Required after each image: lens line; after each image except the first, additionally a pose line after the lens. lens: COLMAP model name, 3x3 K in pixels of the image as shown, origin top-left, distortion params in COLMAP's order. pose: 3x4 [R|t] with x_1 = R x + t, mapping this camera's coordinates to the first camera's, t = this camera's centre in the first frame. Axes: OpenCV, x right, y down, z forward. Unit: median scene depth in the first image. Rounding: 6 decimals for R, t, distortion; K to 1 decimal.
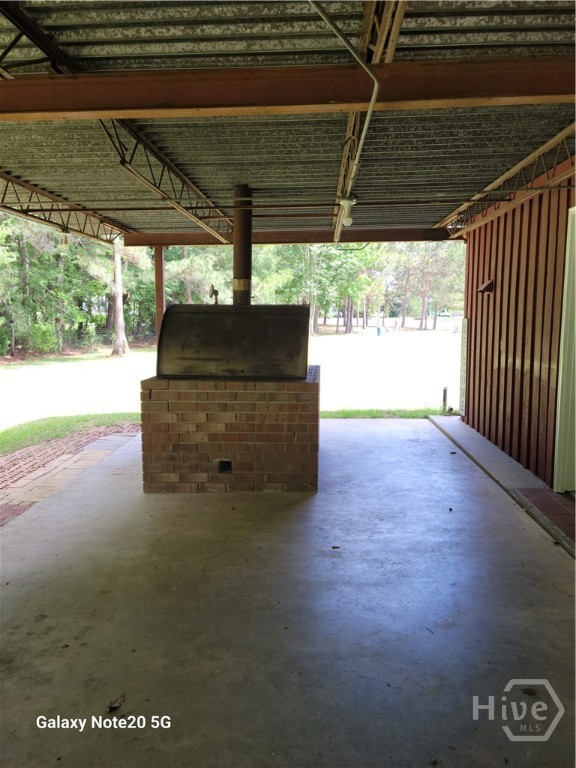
lens RADIAL K [[611.1, 0, 290.4], [0, 611.1, 384.6], [0, 0, 1]] dist [0.083504, -0.040259]
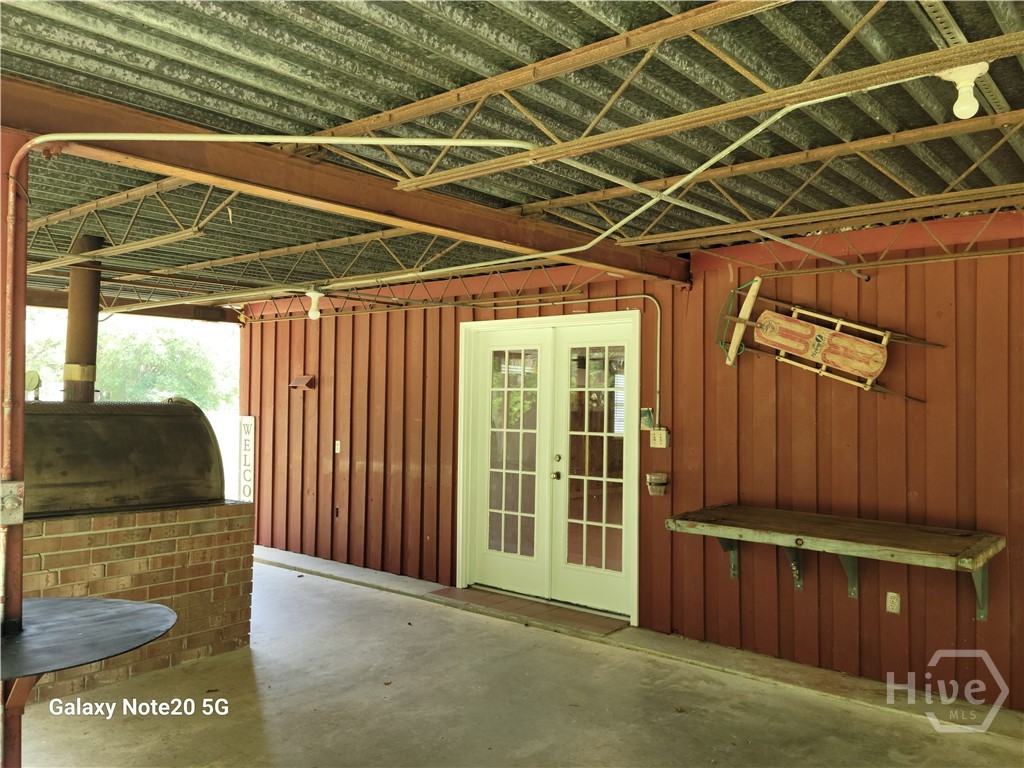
lens RADIAL K [[814.8, 0, 512.5], [0, 814.8, 384.0], [0, 0, 1]] dist [0.083504, -0.040259]
pose [[0.614707, 0.027551, 0.788275, -0.579804], [0.078989, 0.992215, -0.096276, -0.025933], [-0.784791, 0.121447, 0.607745, 0.066360]]
